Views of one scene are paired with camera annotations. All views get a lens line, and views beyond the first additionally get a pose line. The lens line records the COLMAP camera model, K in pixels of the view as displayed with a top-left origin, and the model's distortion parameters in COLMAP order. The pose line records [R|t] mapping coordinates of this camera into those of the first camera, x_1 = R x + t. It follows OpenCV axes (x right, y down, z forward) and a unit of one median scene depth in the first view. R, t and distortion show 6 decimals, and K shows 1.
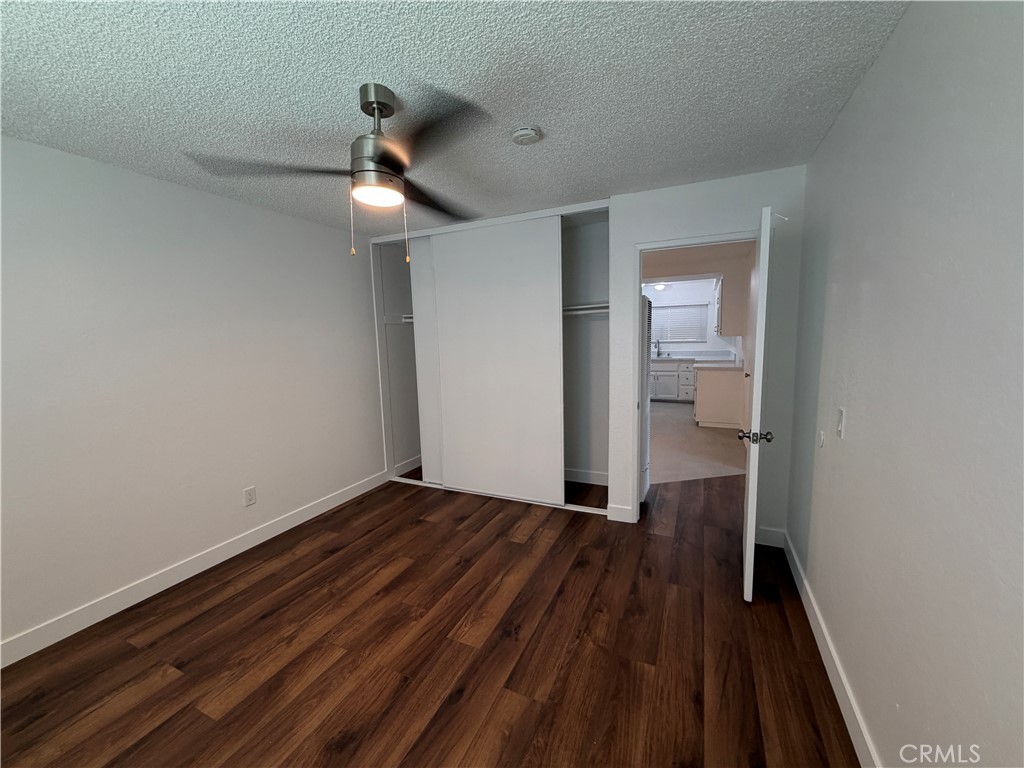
lens RADIAL K [[408.6, 0, 509.6], [0, 408.6, 383.6], [0, 0, 1]] dist [-0.004053, 0.000504]
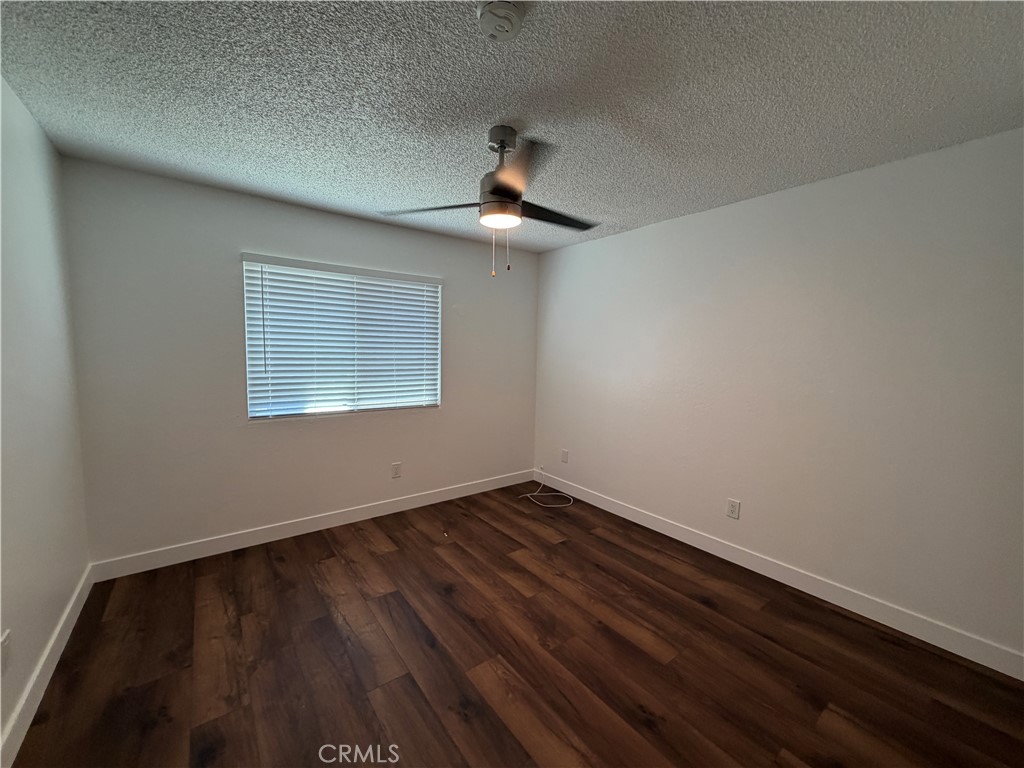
lens RADIAL K [[408.6, 0, 511.2], [0, 408.6, 383.0], [0, 0, 1]] dist [-0.004053, 0.000504]
pose [[-0.470310, 0.087636, -0.878139, 0.584391], [-0.113115, 0.980863, 0.158470, -0.144063], [0.875222, 0.173861, -0.451397, 1.286223]]
